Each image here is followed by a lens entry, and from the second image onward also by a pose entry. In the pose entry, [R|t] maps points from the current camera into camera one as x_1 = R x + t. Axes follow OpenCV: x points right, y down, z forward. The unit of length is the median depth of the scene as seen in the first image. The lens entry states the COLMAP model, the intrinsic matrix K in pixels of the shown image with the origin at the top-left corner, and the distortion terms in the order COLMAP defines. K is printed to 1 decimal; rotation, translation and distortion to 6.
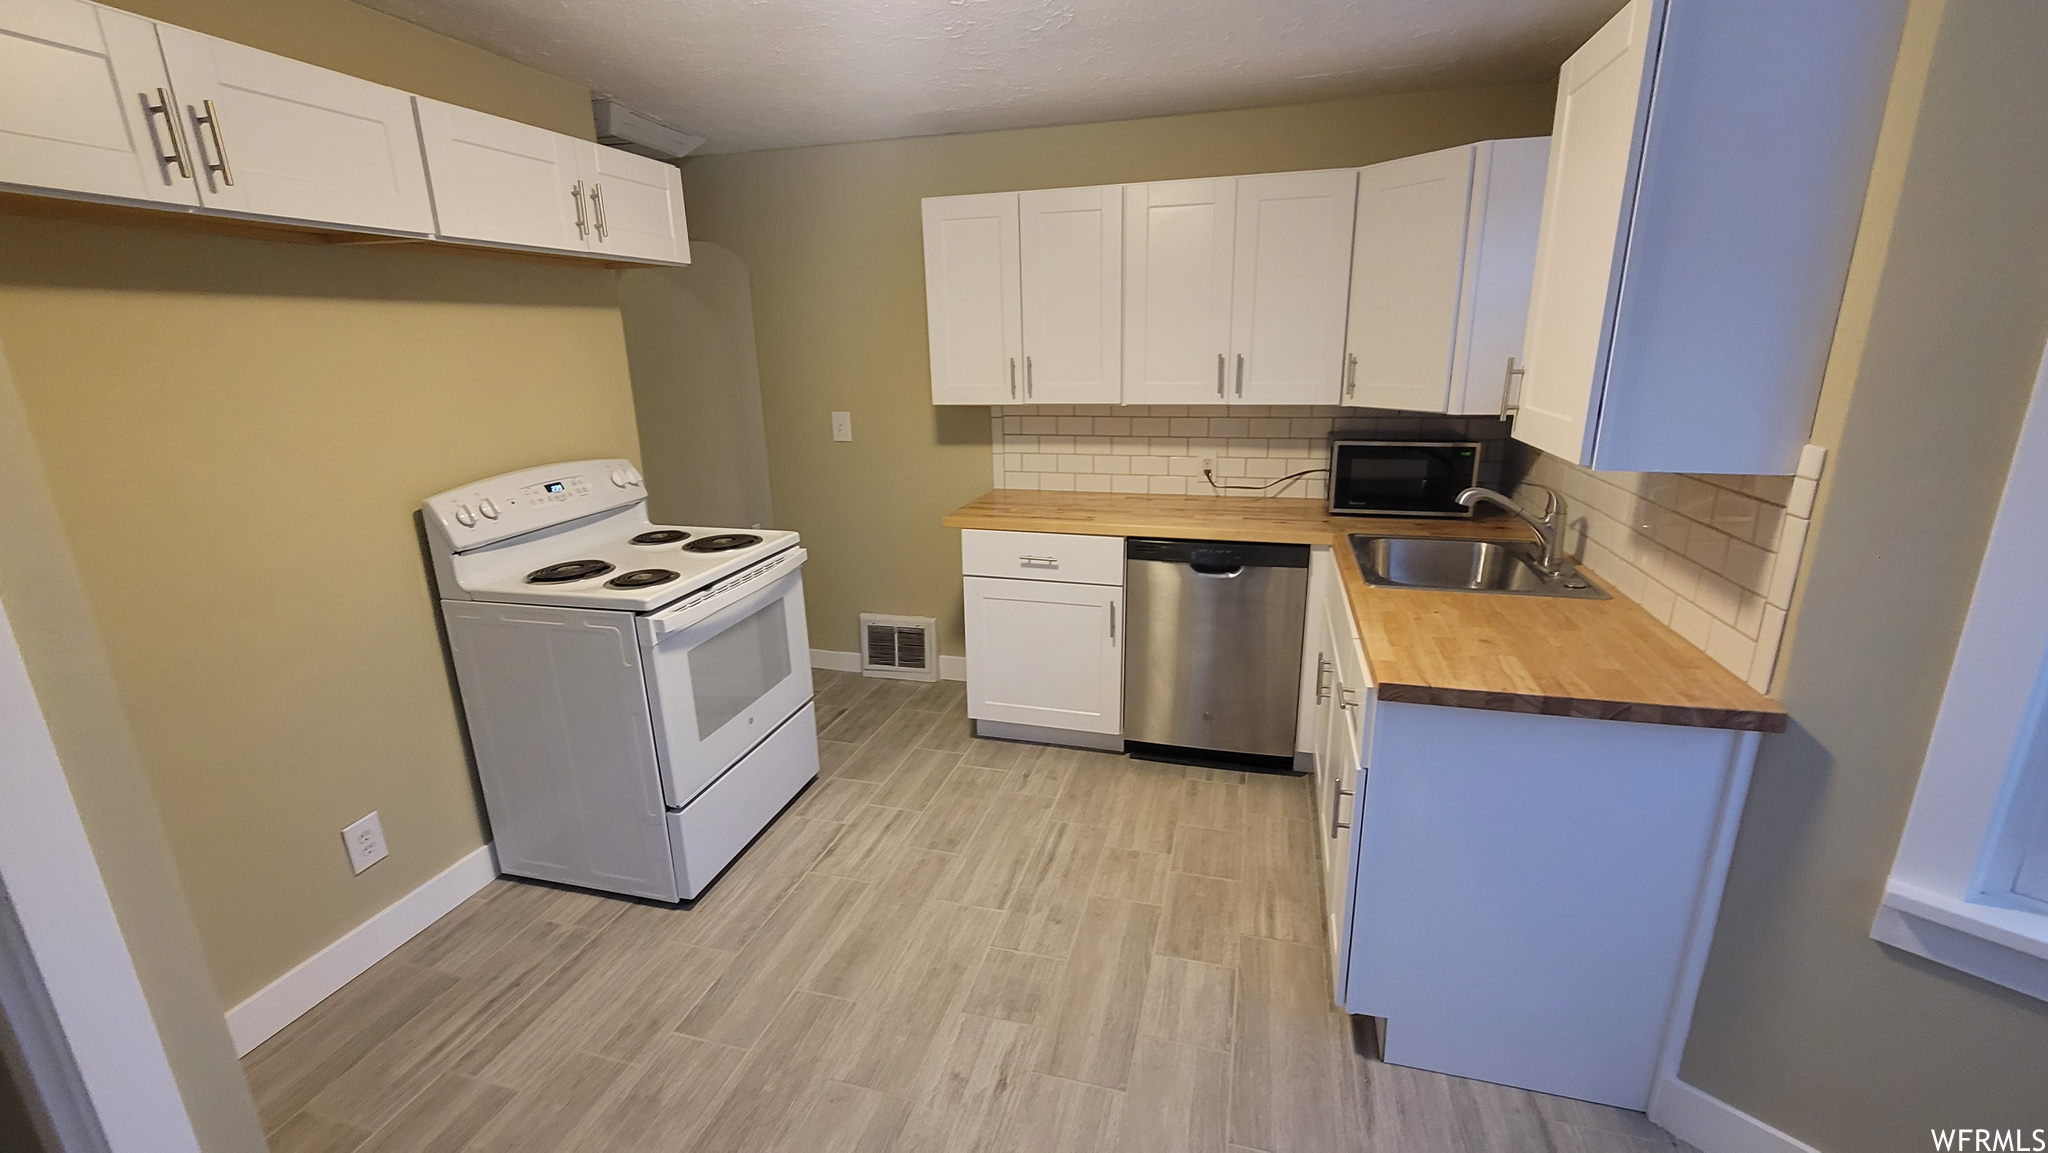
lens RADIAL K [[838.9, 0, 1025.8], [0, 838.9, 574.0], [0, 0, 1]] dist [0.000178, 0.001394]
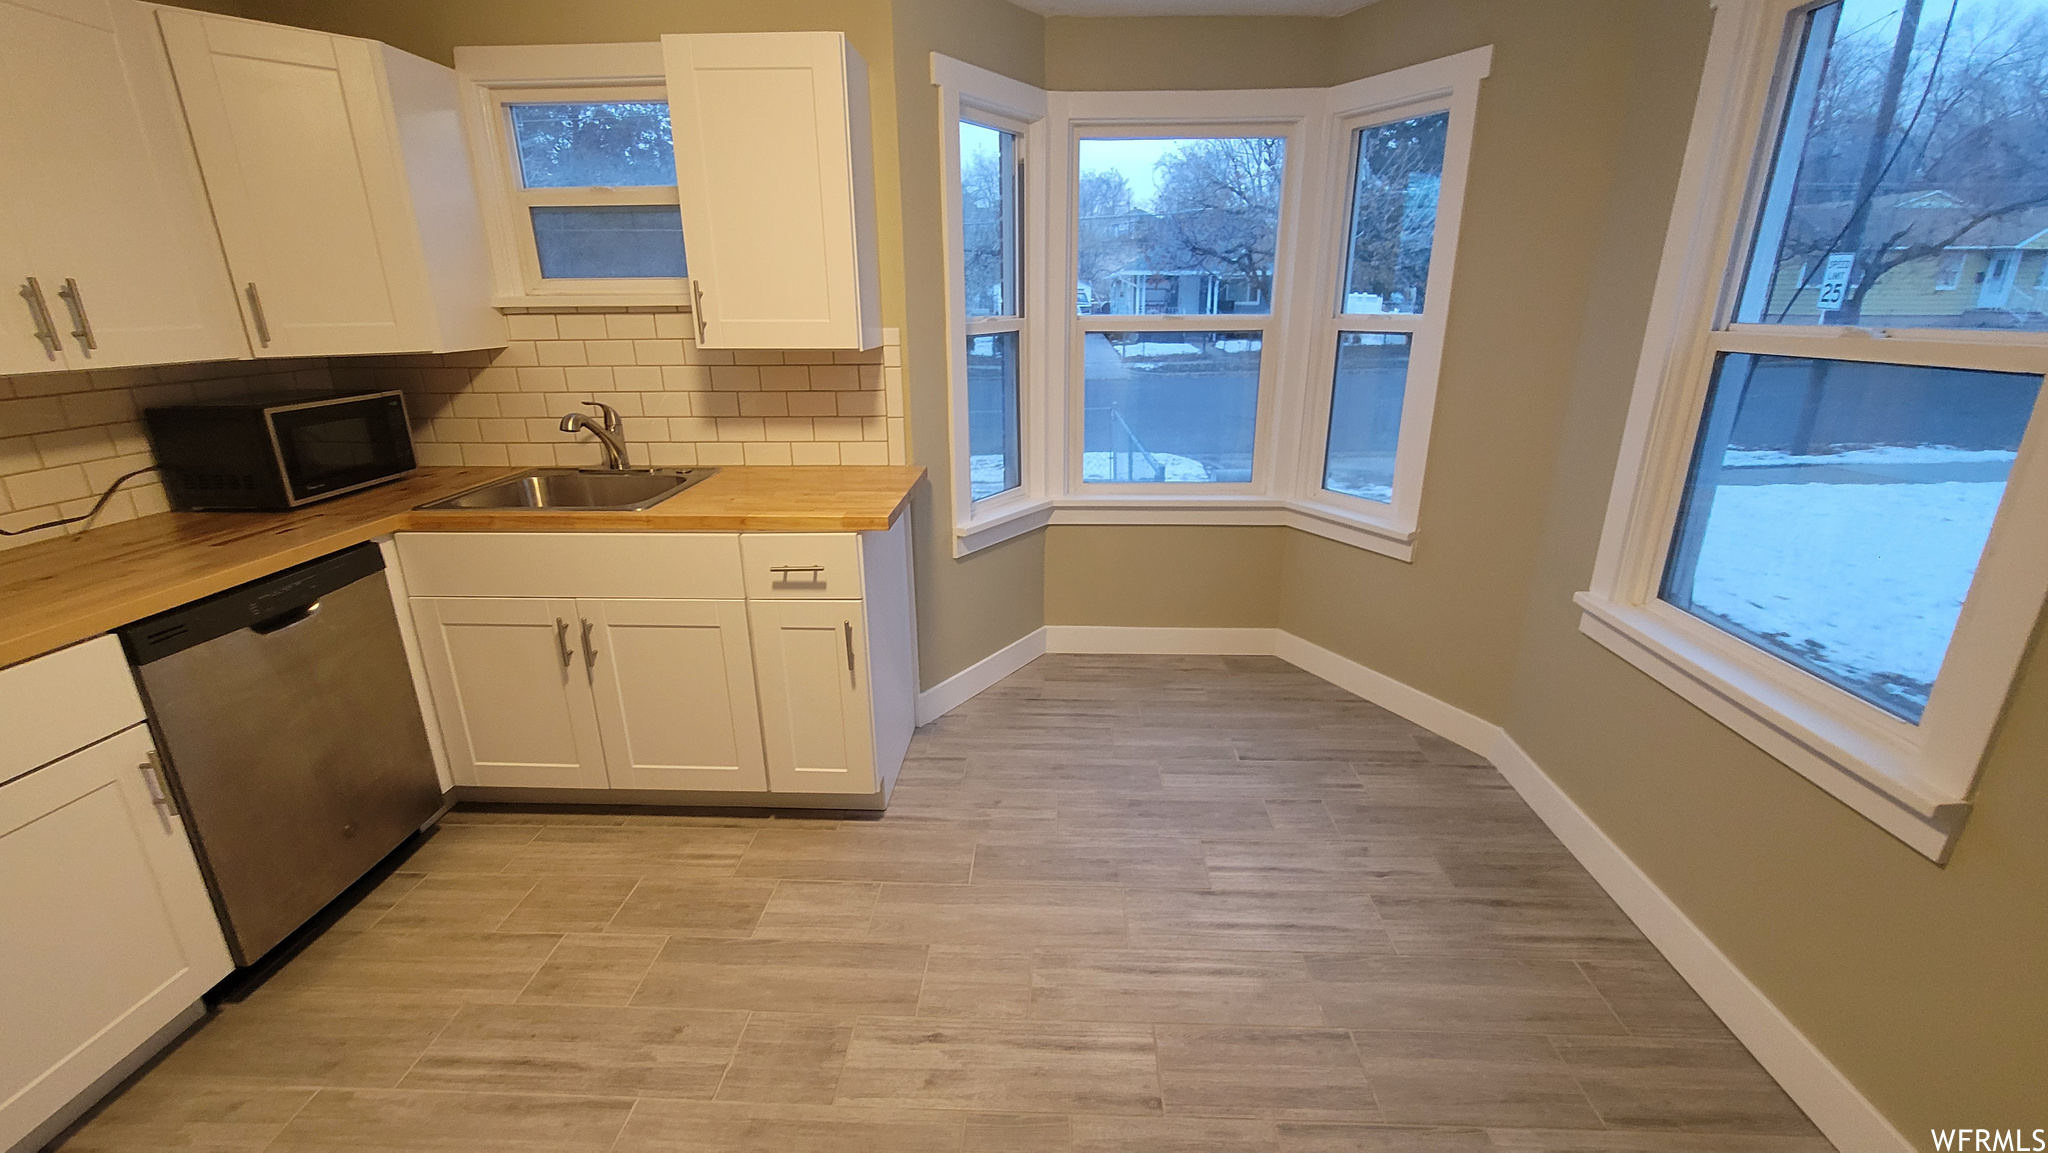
lens RADIAL K [[838.9, 0, 1026.2], [0, 838.9, 575.9], [0, 0, 1]] dist [0.000178, 0.001394]
pose [[-0.228361, -0.292285, 0.928666, -0.646280], [0.267909, 0.898178, 0.348569, -0.139964], [-0.935989, 0.328398, -0.126803, 0.699100]]
